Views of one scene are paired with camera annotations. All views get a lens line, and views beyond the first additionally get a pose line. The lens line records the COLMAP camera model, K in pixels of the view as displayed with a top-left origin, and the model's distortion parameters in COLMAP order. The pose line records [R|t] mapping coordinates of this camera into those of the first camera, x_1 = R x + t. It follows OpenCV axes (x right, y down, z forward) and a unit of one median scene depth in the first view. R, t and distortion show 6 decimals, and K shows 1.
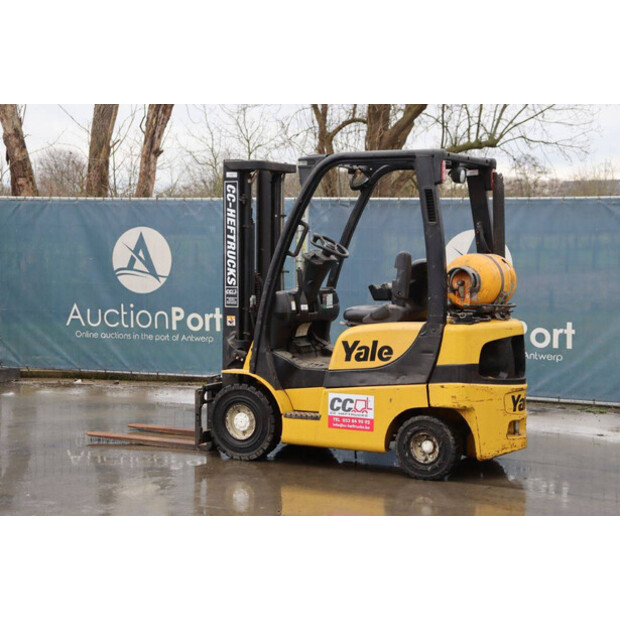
lens RADIAL K [[1291.7, 0, 299.6], [0, 1291.7, 305.4], [0, 0, 1]] dist [0.343912, 0.000000]
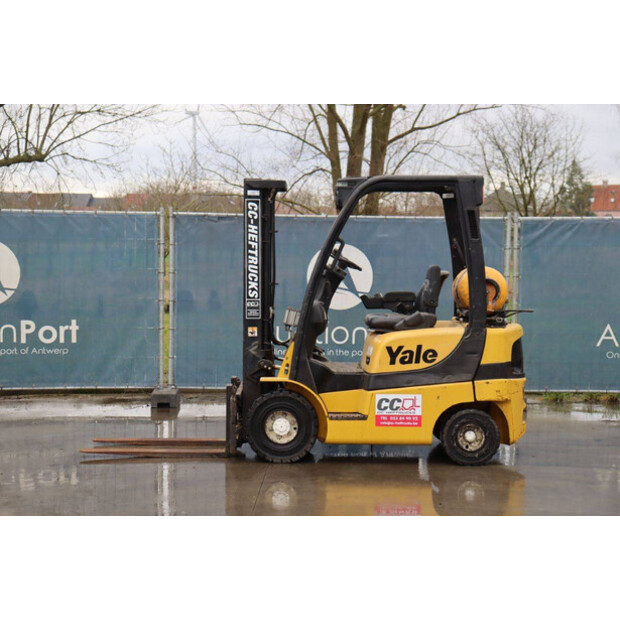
lens RADIAL K [[1165.0, 0, 306.3], [0, 1165.0, 306.9], [0, 0, 1]] dist [0.305774, 0.000000]
pose [[0.882733, -0.024698, 0.469225, -0.477144], [0.024090, 0.999683, 0.007299, -0.014604], [-0.469257, 0.004861, 0.883048, 0.148285]]
